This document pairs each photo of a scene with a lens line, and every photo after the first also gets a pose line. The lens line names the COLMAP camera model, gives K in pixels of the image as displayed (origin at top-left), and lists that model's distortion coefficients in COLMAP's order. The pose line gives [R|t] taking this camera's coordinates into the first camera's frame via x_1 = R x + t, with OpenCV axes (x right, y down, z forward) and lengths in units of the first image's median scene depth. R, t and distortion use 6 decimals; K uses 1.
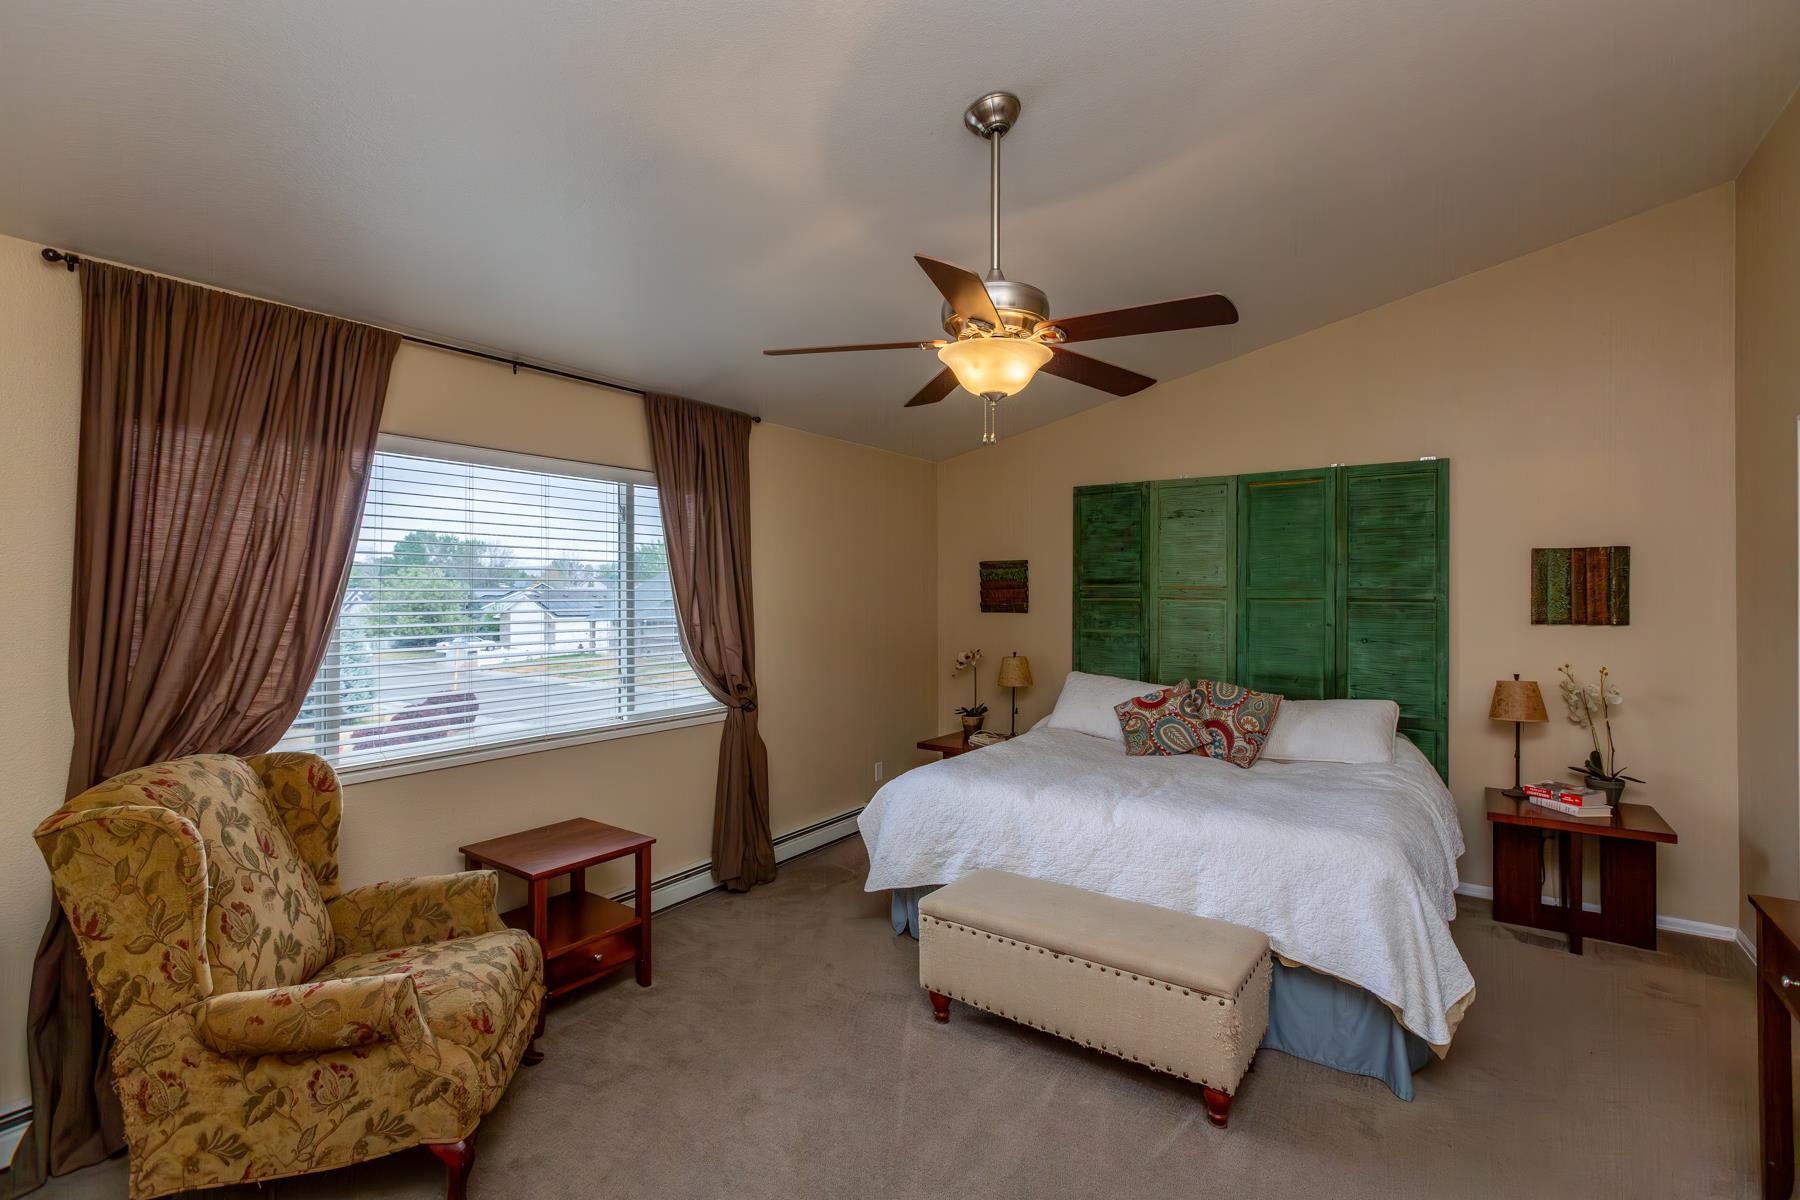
lens RADIAL K [[811.6, 0, 904.7], [0, 811.6, 592.1], [0, 0, 1]] dist [0.000365, -0.000841]
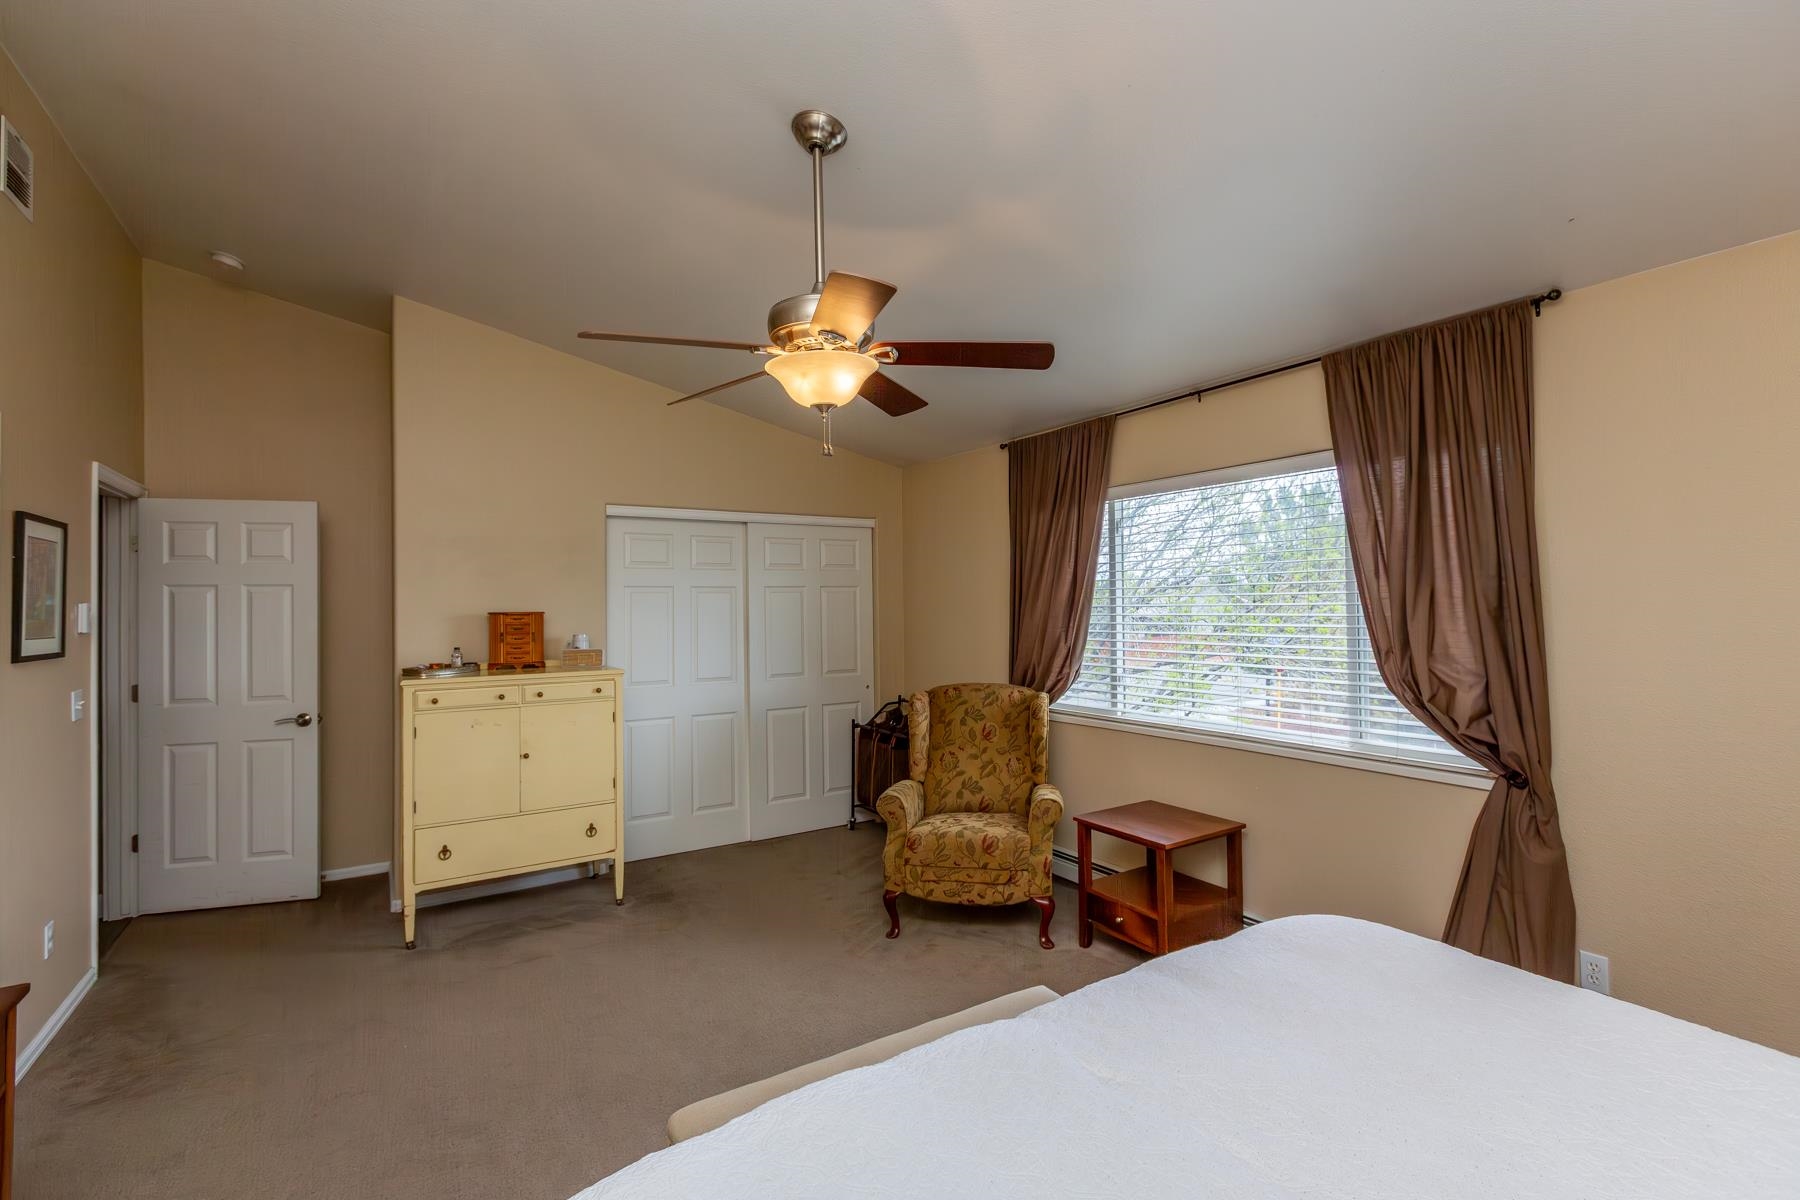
lens RADIAL K [[811.6, 0, 904.7], [0, 811.6, 592.1], [0, 0, 1]] dist [0.000365, -0.000841]
pose [[-0.378650, -0.001470, -0.925539, 0.711233], [0.018469, 0.999788, -0.009144, -0.004480], [0.925356, -0.020556, -0.378542, 1.047345]]
